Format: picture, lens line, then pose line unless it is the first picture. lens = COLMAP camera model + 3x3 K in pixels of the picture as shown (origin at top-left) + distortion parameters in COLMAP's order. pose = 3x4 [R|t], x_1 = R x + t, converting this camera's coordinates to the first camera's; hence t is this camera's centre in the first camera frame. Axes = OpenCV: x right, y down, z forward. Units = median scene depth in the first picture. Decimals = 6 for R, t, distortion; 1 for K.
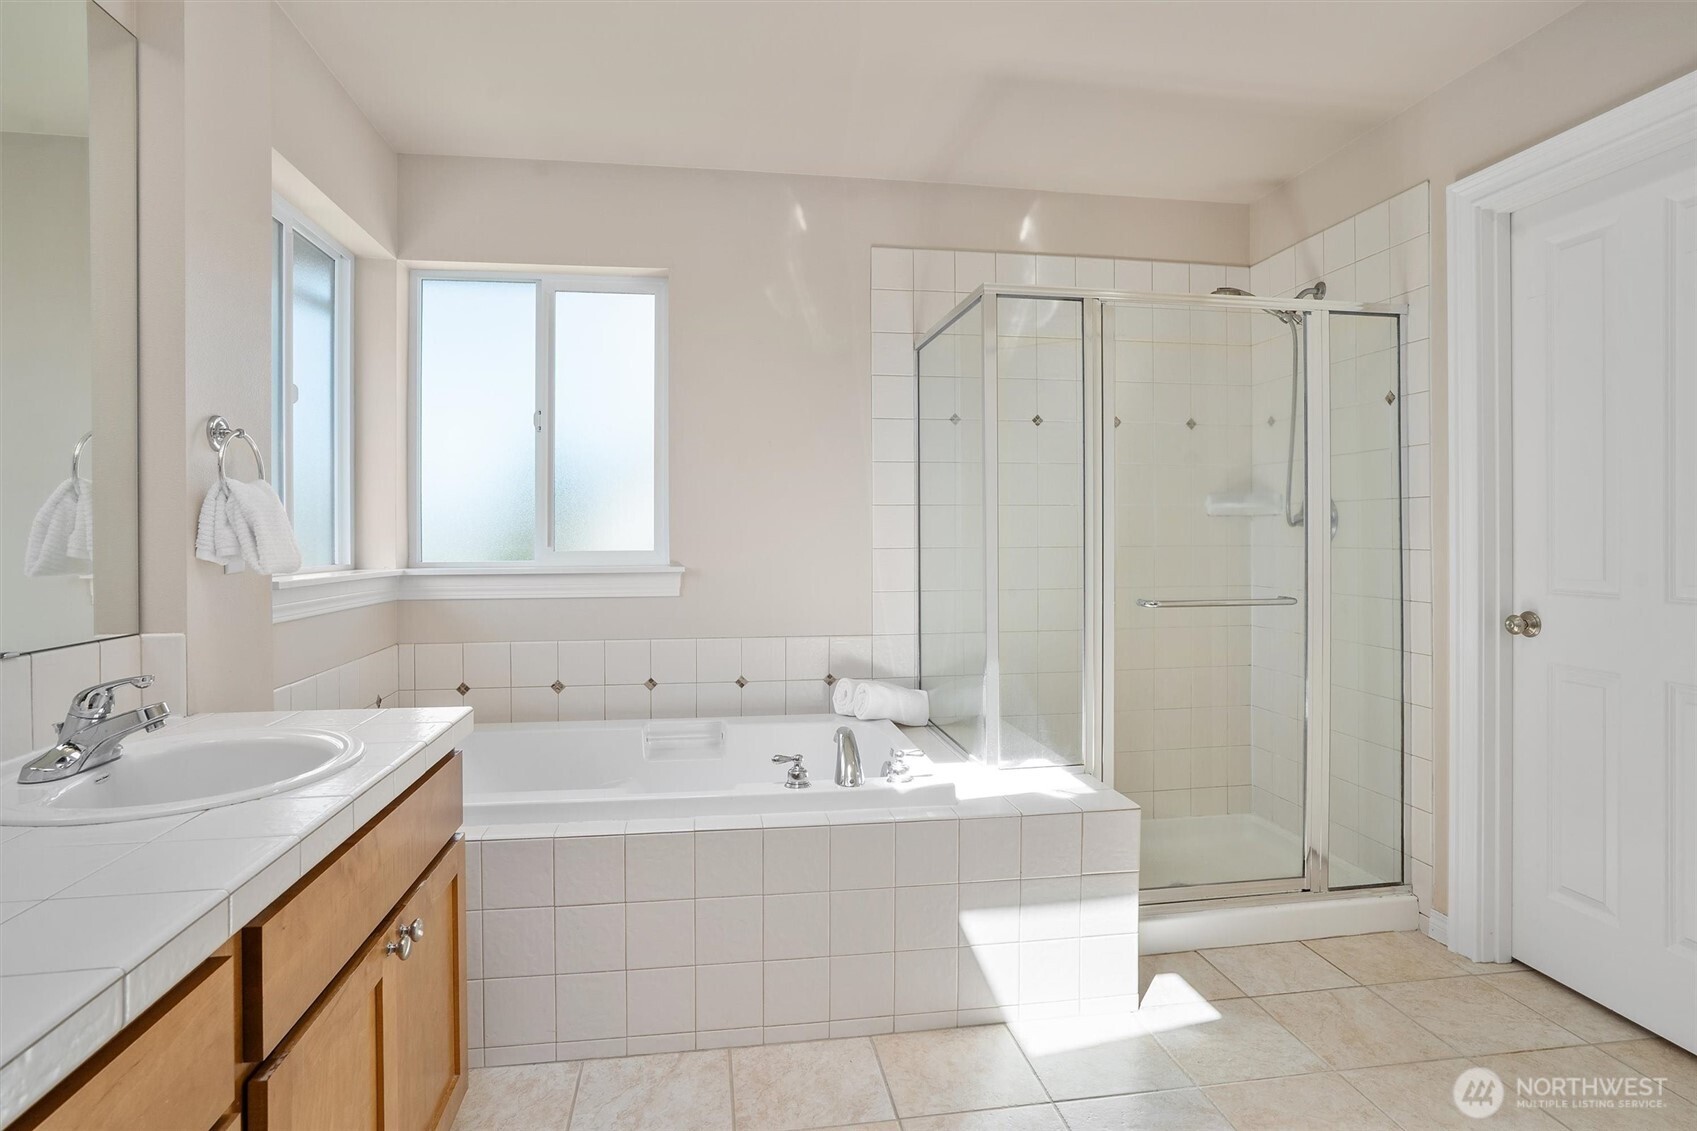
lens RADIAL K [[804.8, 0, 848.7], [0, 804.8, 541.0], [0, 0, 1]] dist [-0.064132, 0.027416]
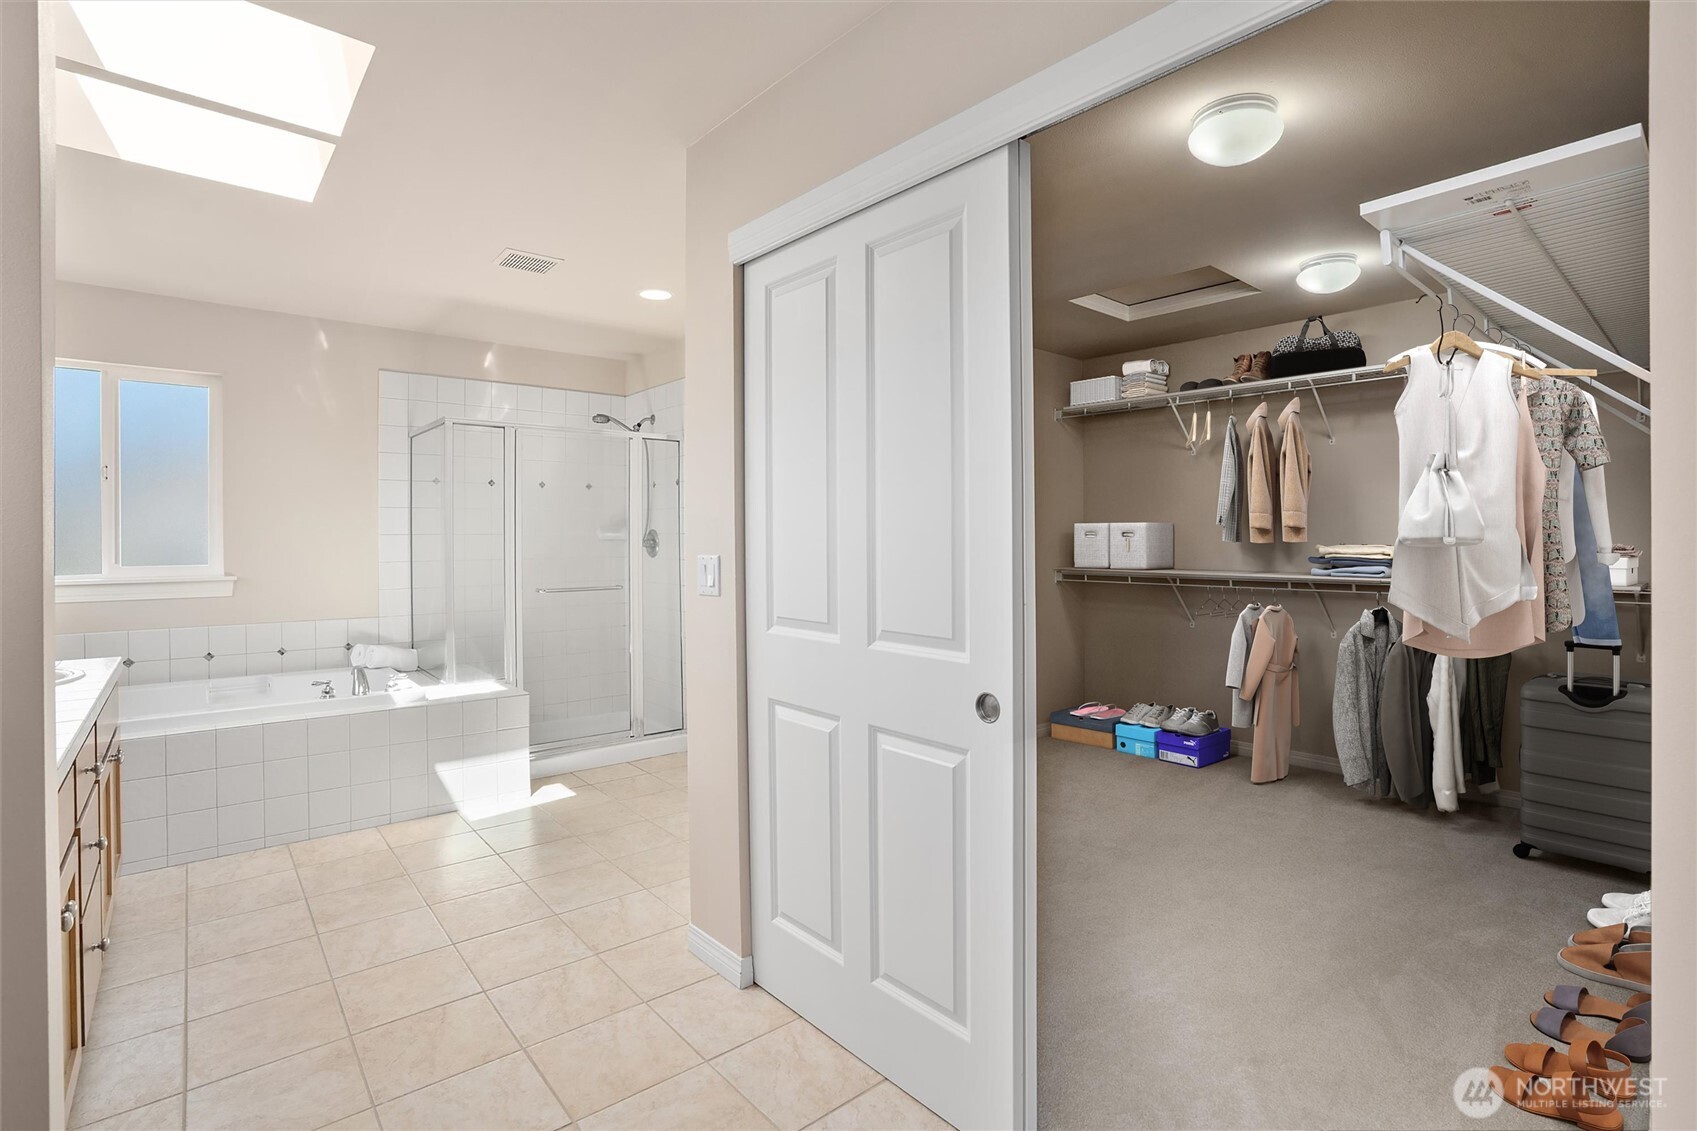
lens RADIAL K [[804.8, 0, 848.7], [0, 804.8, 541.0], [0, 0, 1]] dist [-0.064132, 0.027416]
pose [[0.854677, -0.001345, 0.519159, 0.015440], [0.000450, 0.999998, 0.001850, -0.037487], [-0.519160, -0.001348, 0.854676, -0.874554]]
